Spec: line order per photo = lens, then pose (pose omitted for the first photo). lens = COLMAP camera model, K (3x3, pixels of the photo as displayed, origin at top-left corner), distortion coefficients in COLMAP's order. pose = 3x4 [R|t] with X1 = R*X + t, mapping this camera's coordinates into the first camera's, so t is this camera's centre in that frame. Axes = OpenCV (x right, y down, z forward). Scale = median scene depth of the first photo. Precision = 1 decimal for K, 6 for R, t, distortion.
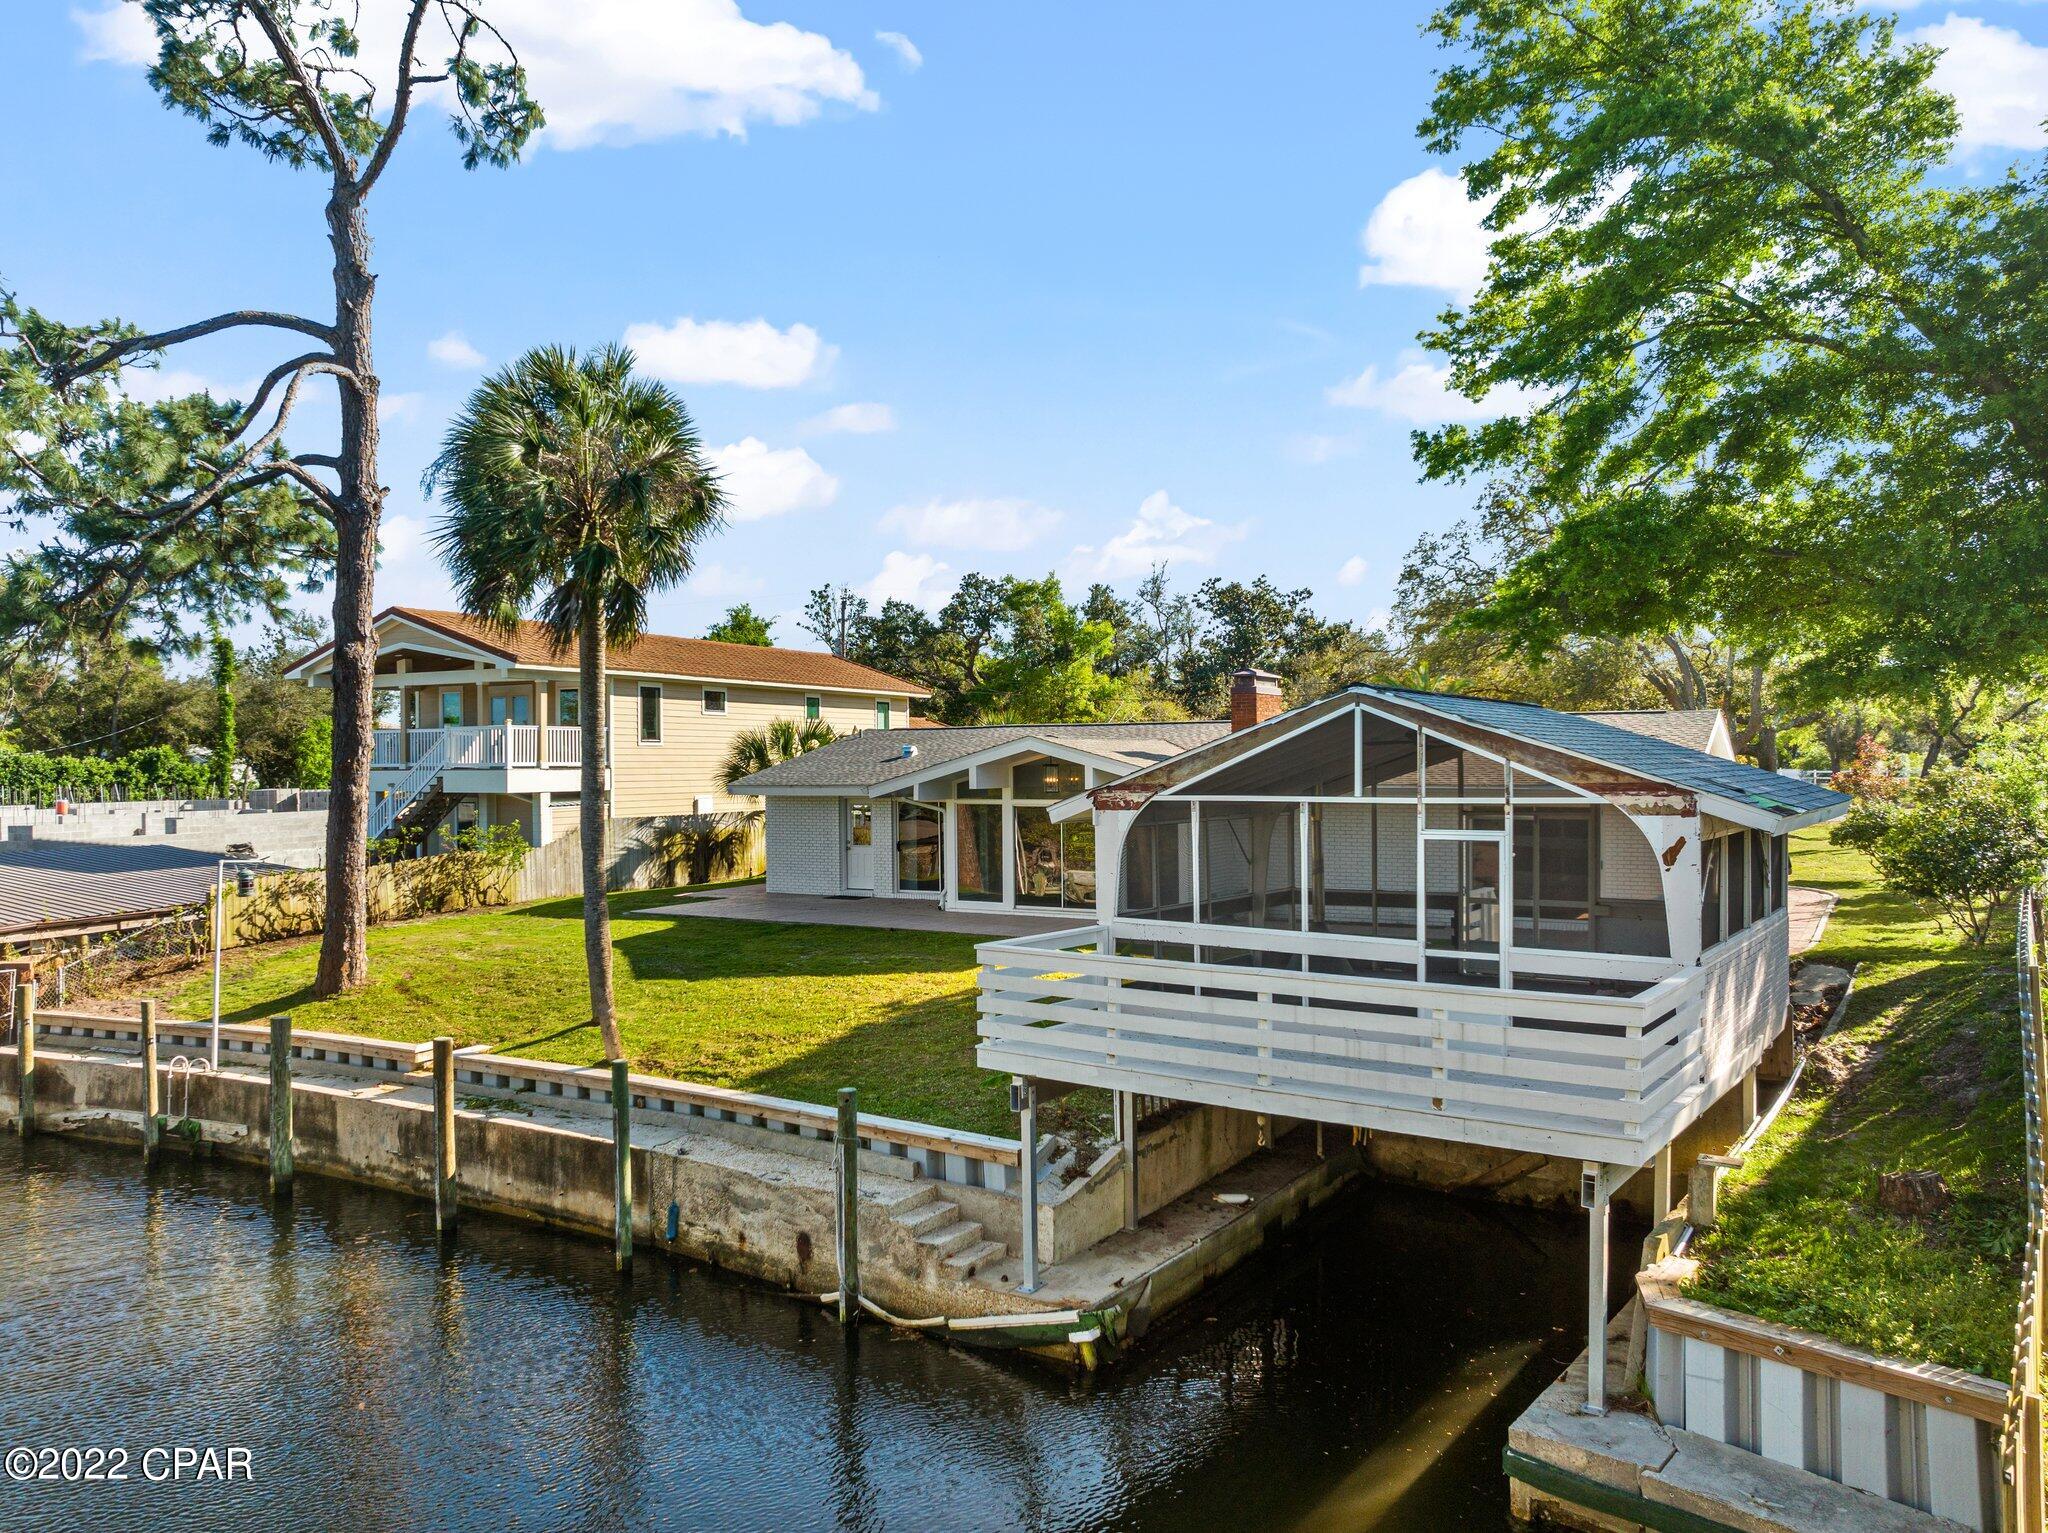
lens RADIAL K [[1515.6, 0, 1025.3], [0, 1515.6, 767.7], [0, 0, 1]] dist [0.008676, 0.002799]
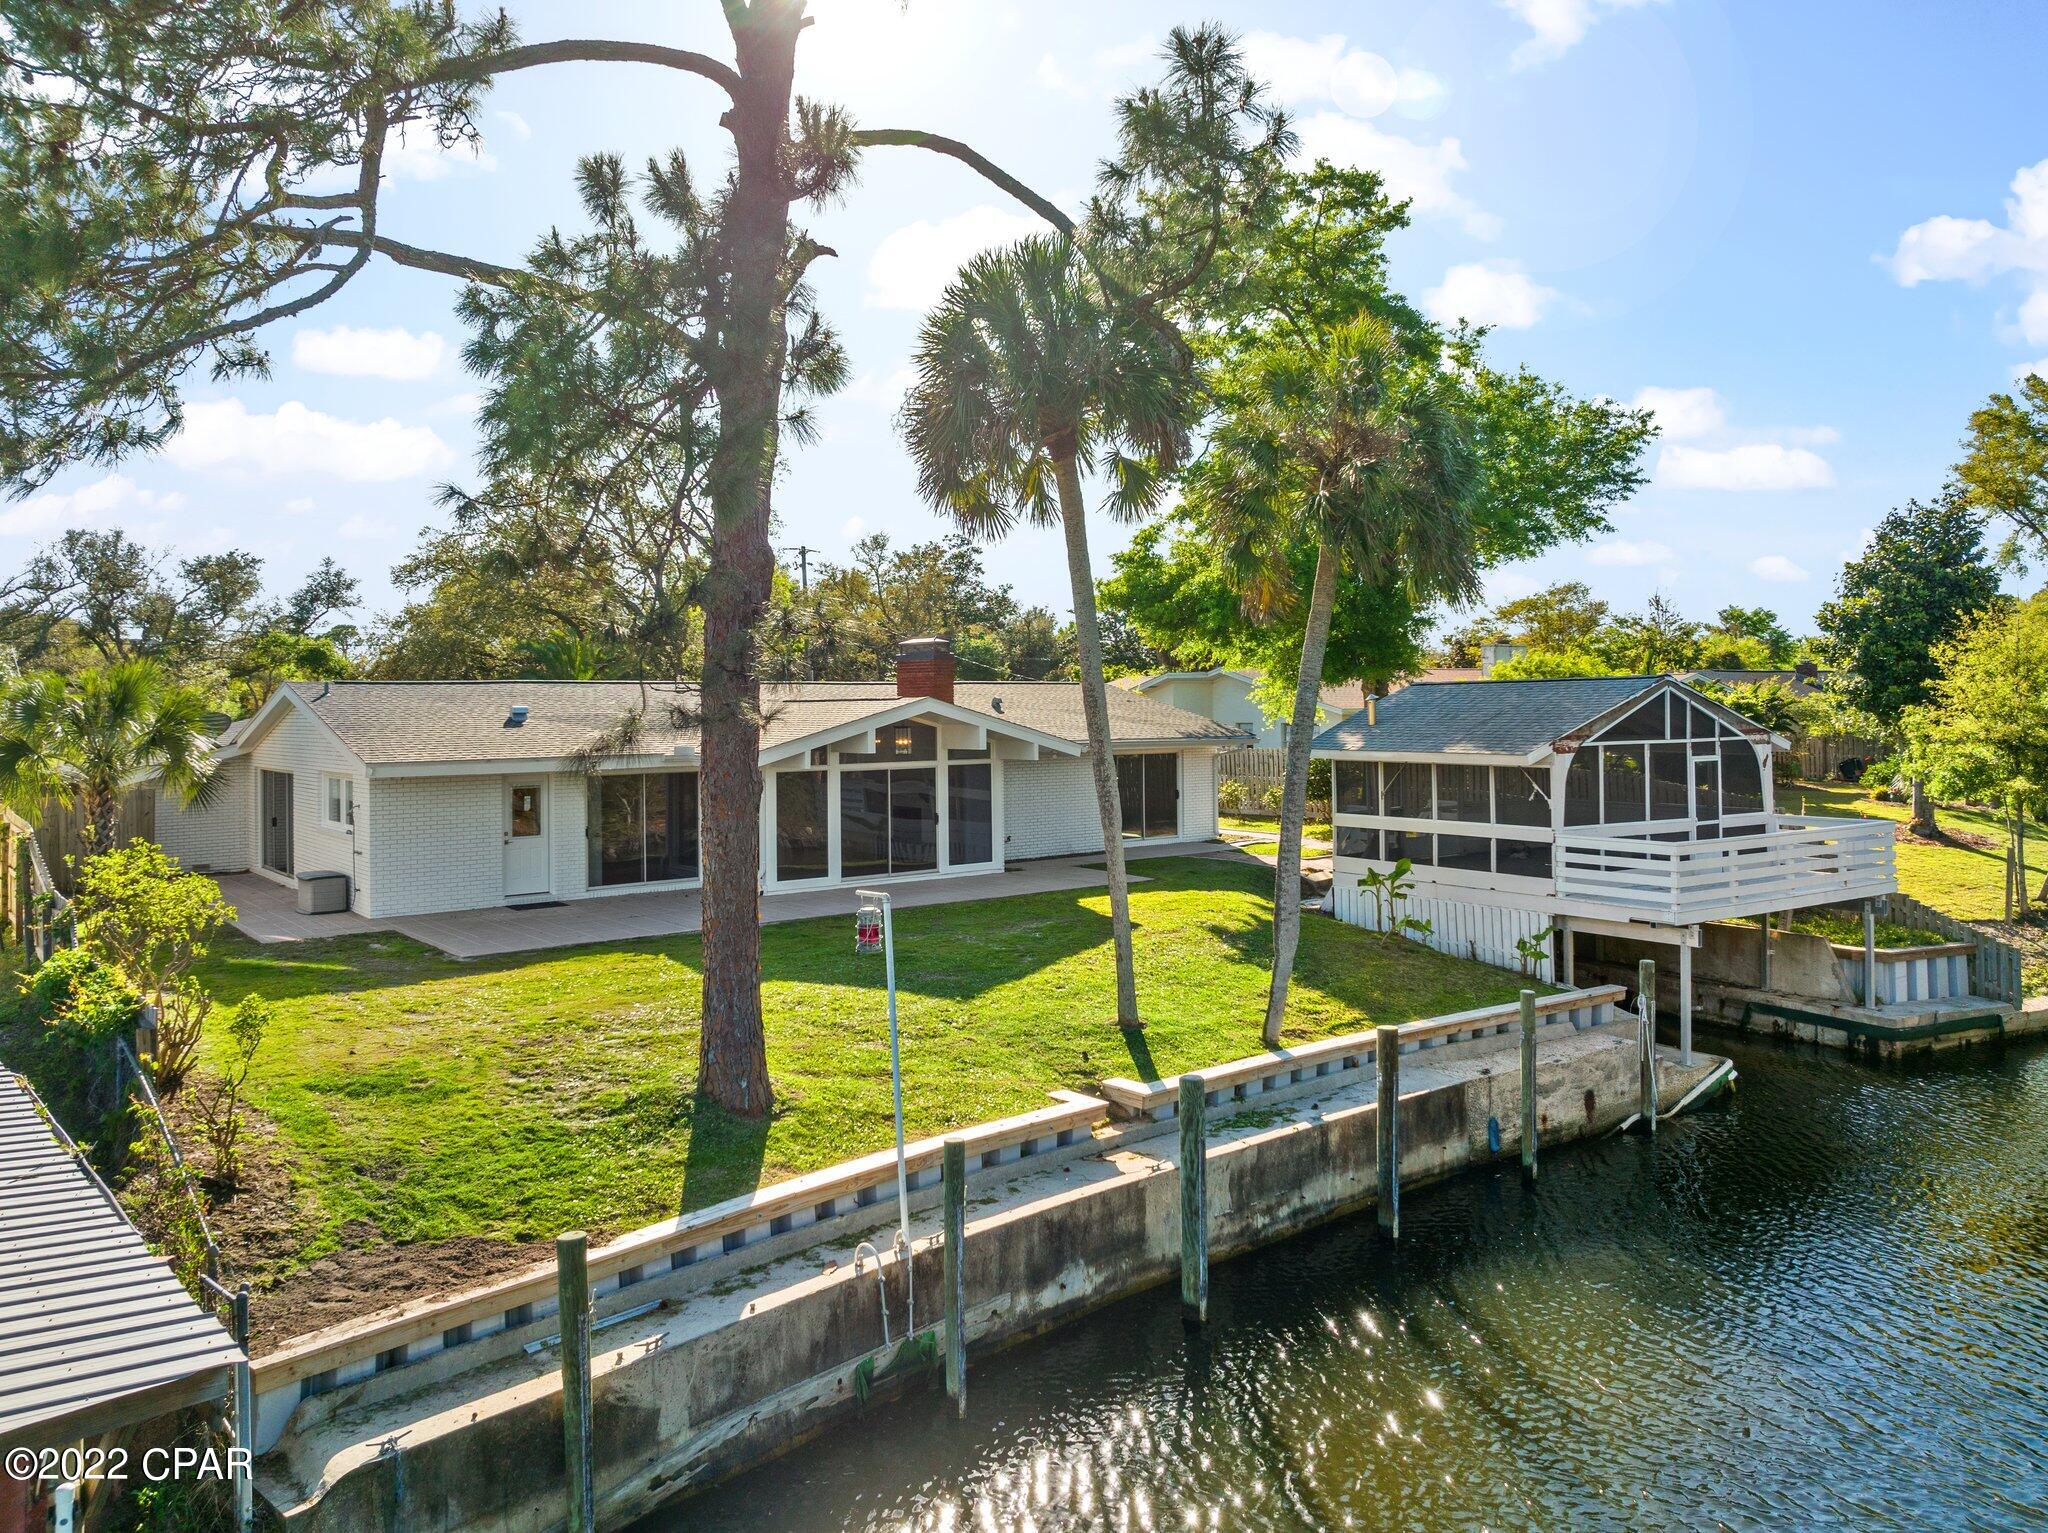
lens RADIAL K [[1433.7, 0, 1024.5], [0, 1433.7, 763.2], [0, 0, 1]] dist [-0.010897, -0.002014]
pose [[0.330013, -0.033076, 0.943397, -1.422204], [0.010228, 0.999453, 0.031463, -0.011673], [-0.943921, -0.000734, 0.330171, 1.045739]]
